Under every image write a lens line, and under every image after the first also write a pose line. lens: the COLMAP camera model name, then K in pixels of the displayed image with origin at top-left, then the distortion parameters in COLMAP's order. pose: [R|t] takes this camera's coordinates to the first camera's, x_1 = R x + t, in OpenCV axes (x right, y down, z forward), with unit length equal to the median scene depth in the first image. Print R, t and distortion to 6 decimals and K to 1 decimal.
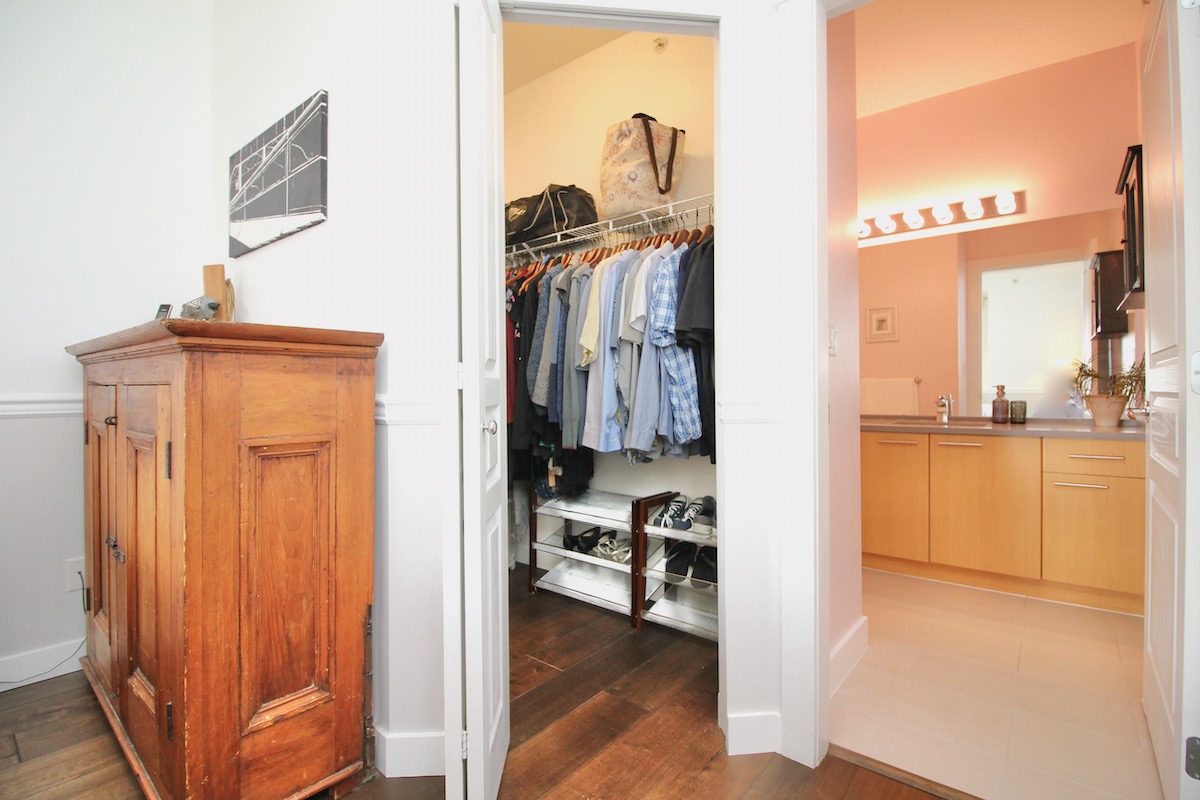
lens RADIAL K [[557.1, 0, 596.4], [0, 557.1, 395.0], [0, 0, 1]] dist [-0.003475, -0.008751]
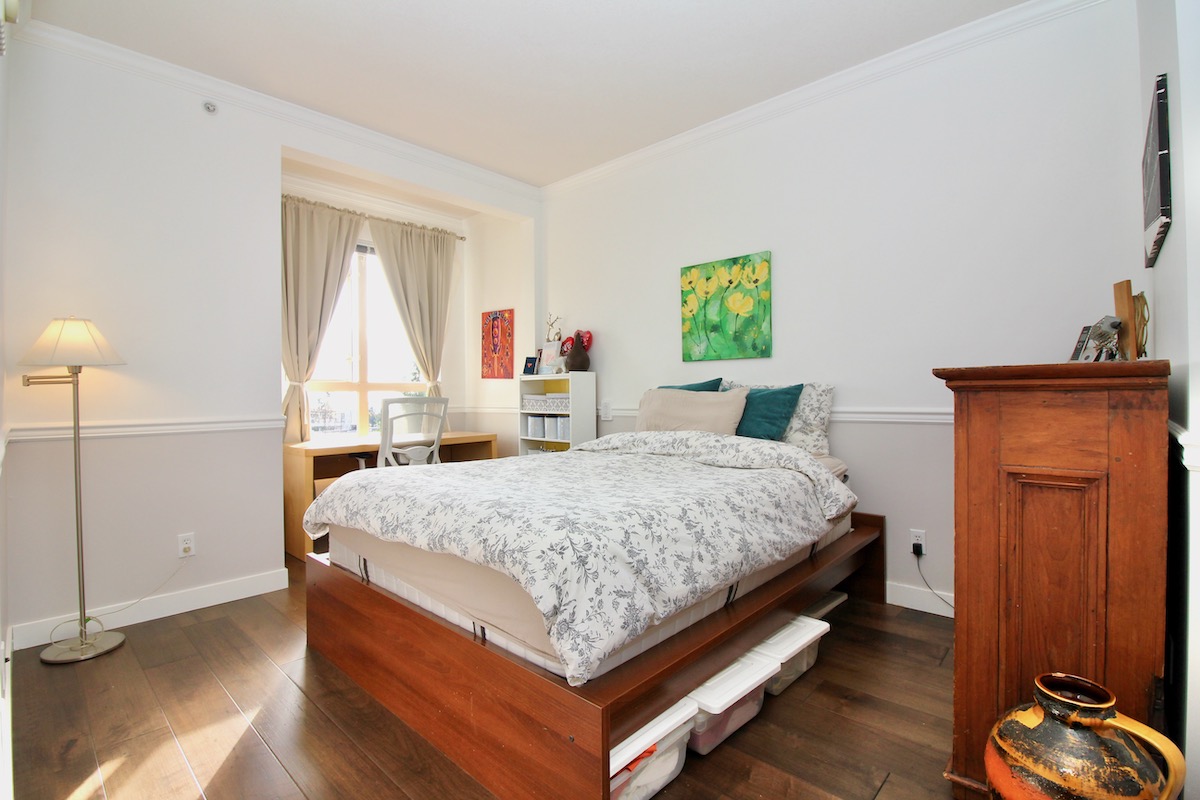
lens RADIAL K [[557.1, 0, 604.8], [0, 557.1, 391.9], [0, 0, 1]] dist [-0.003475, -0.008751]
pose [[-0.057717, 0.006332, -0.998313, 0.473739], [0.005489, 0.999967, 0.006026, -0.070687], [0.998318, -0.005131, -0.057750, 0.198667]]
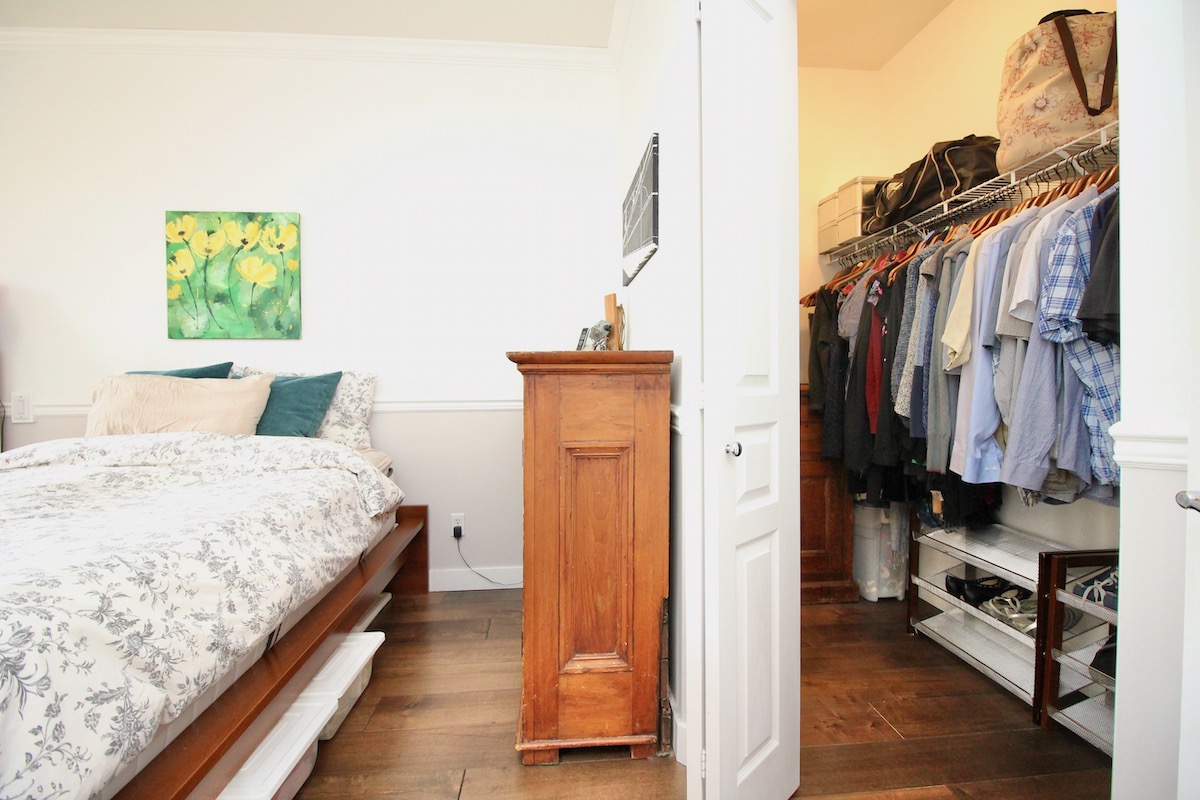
lens RADIAL K [[557.1, 0, 603.4], [0, 557.1, 391.8], [0, 0, 1]] dist [-0.003475, -0.008751]
pose [[0.701403, 0.012677, -0.712652, 0.283021], [-0.003326, 0.999889, 0.014514, -0.045105], [0.712757, -0.007810, 0.701368, 0.144026]]
